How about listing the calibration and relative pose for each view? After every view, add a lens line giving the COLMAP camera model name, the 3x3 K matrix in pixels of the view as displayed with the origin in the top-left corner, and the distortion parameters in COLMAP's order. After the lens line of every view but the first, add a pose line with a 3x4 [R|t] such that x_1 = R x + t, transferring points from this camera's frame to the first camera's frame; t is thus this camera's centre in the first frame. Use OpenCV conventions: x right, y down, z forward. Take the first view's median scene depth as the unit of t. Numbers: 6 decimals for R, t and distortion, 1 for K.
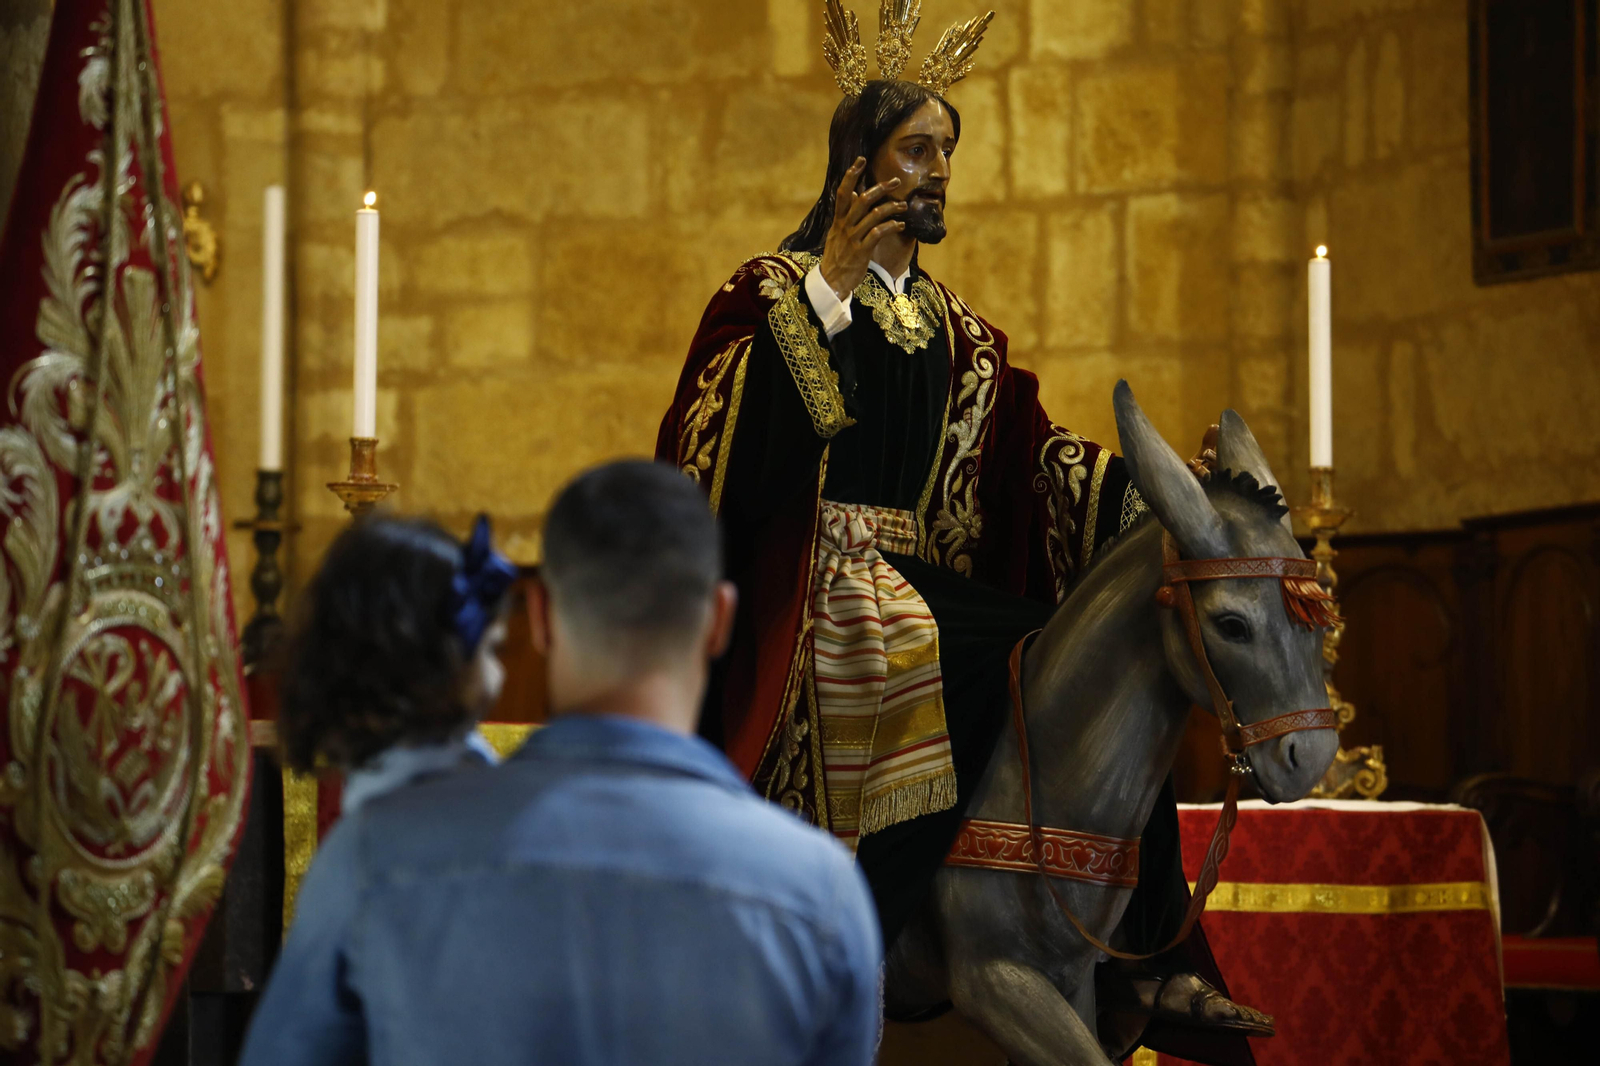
lens RADIAL K [[6863.7, 0, 800.0], [0, 6863.7, 533.0], [0, 0, 1]] dist [1.170889, 1.311495]
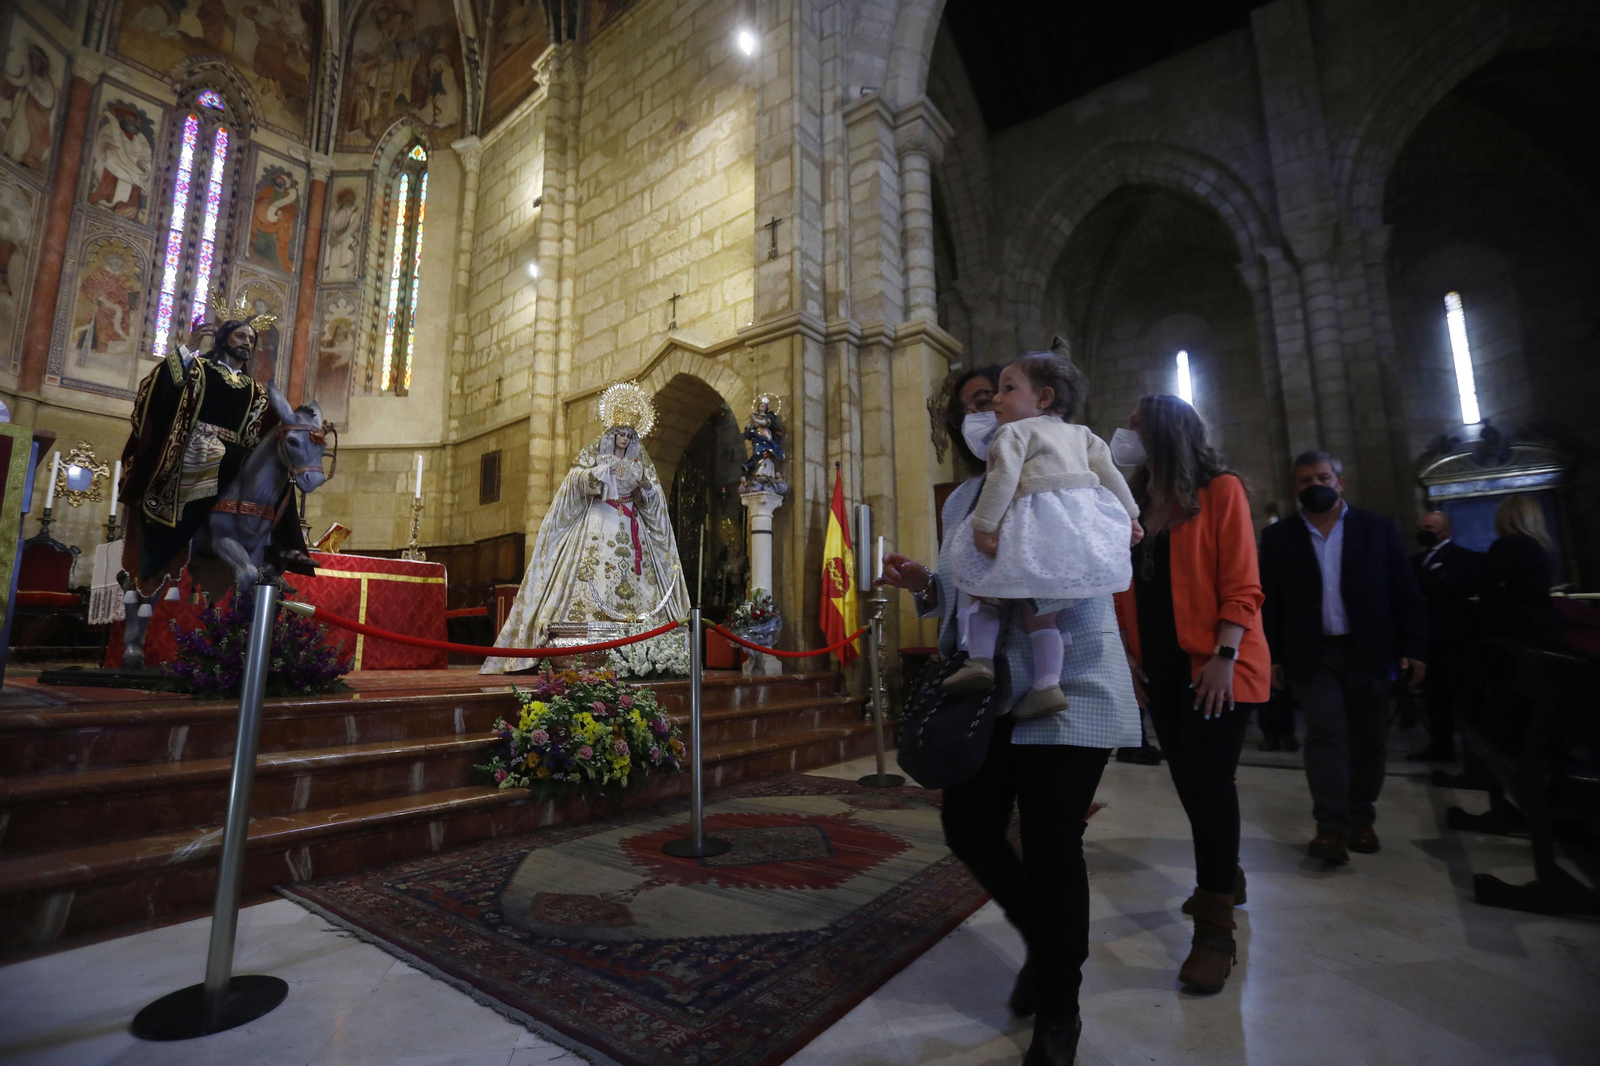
lens RADIAL K [[738.2, 0, 782.0], [0, 738.2, 537.8], [0, 0, 1]] dist [-0.060174, 0.023637]
pose [[0.911706, 0.060984, 0.406293, 0.140142], [-0.021871, 0.994724, -0.100229, 0.091967], [-0.410262, 0.082493, 0.908229, 0.536060]]
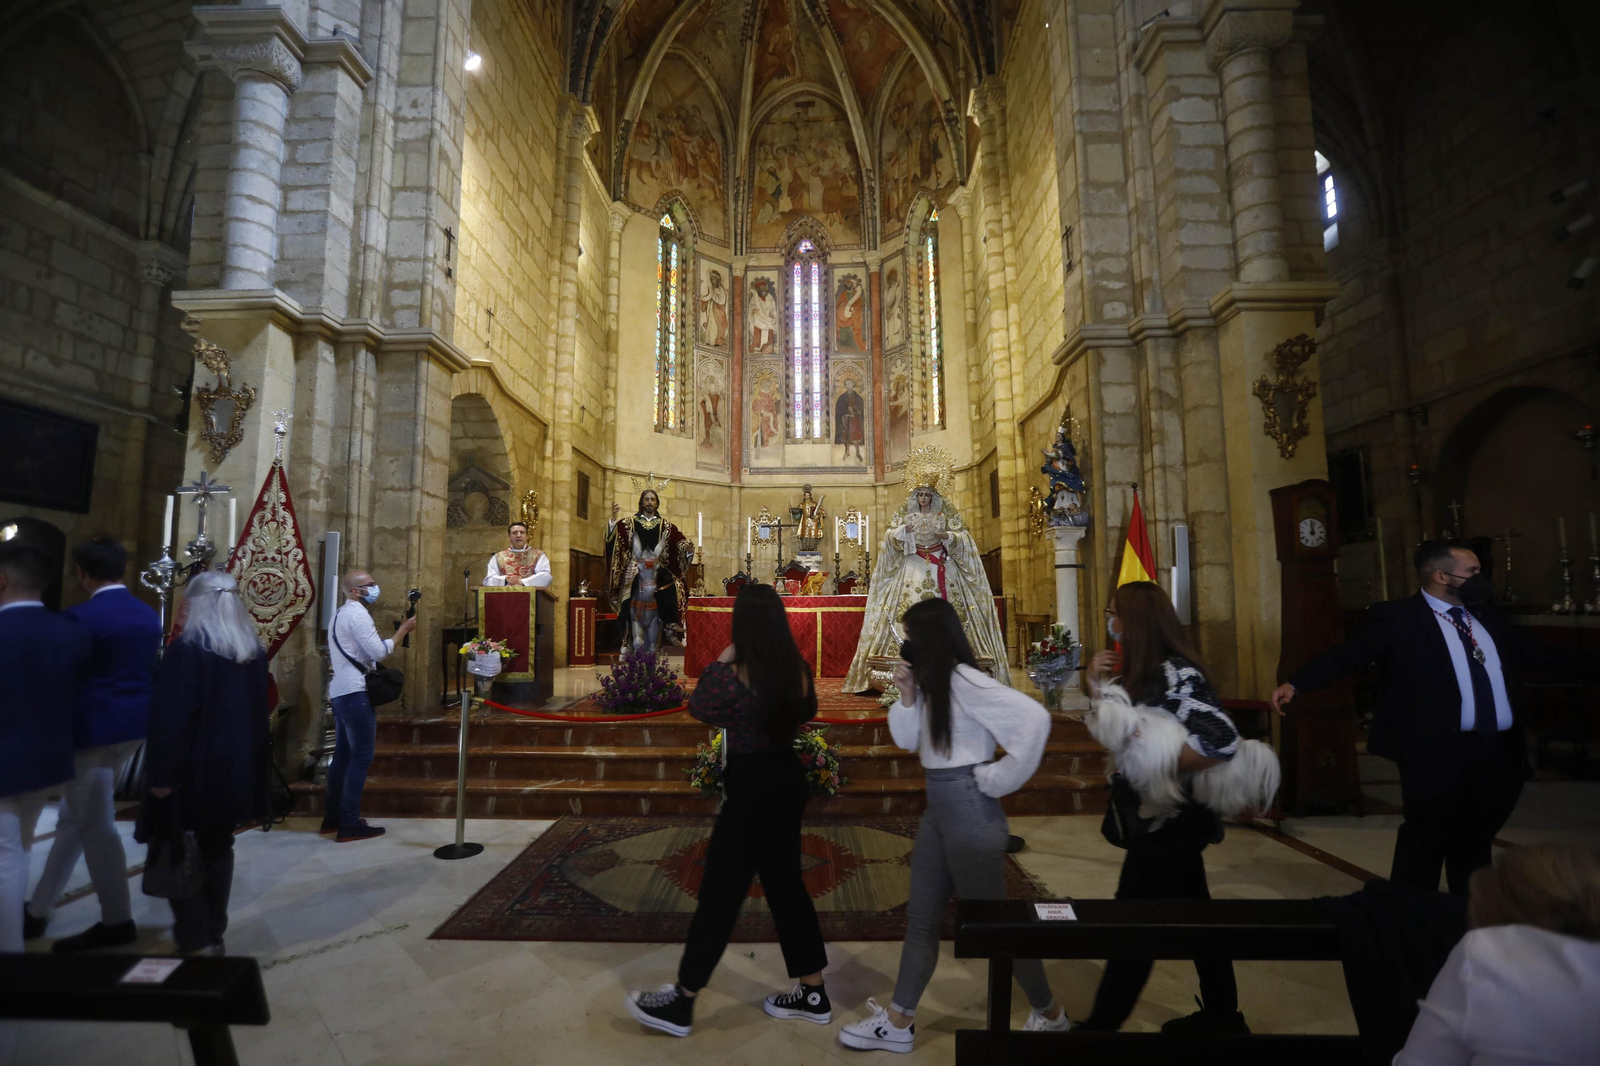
lens RADIAL K [[738.2, 0, 782.0], [0, 738.2, 537.8], [0, 0, 1]] dist [-0.060174, 0.023637]
pose [[0.862602, -0.047377, -0.503659, 0.499359], [0.028478, 0.998574, -0.045158, 0.018907], [0.505081, 0.024610, 0.862721, 0.459663]]
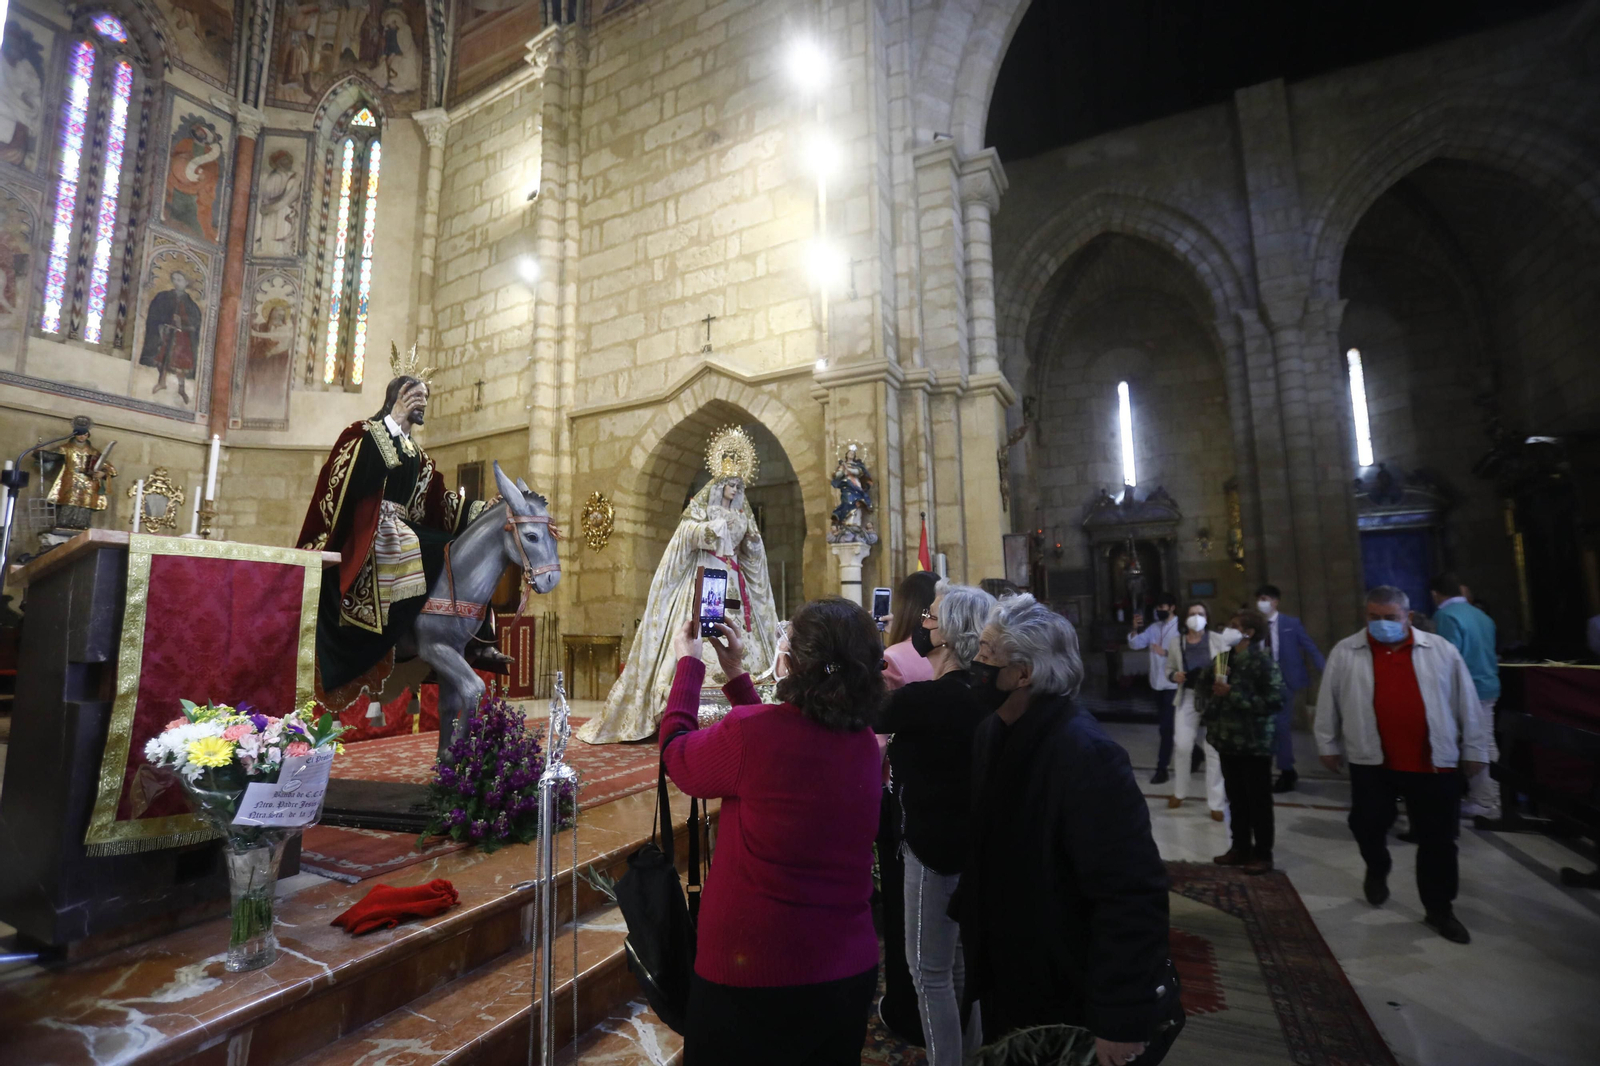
lens RADIAL K [[738.2, 0, 782.0], [0, 738.2, 537.8], [0, 0, 1]] dist [-0.060174, 0.023637]
pose [[0.824464, 0.065890, 0.562065, -0.030858], [-0.024960, 0.996466, -0.080202, 0.036621], [-0.565364, 0.052094, 0.823195, 0.632992]]
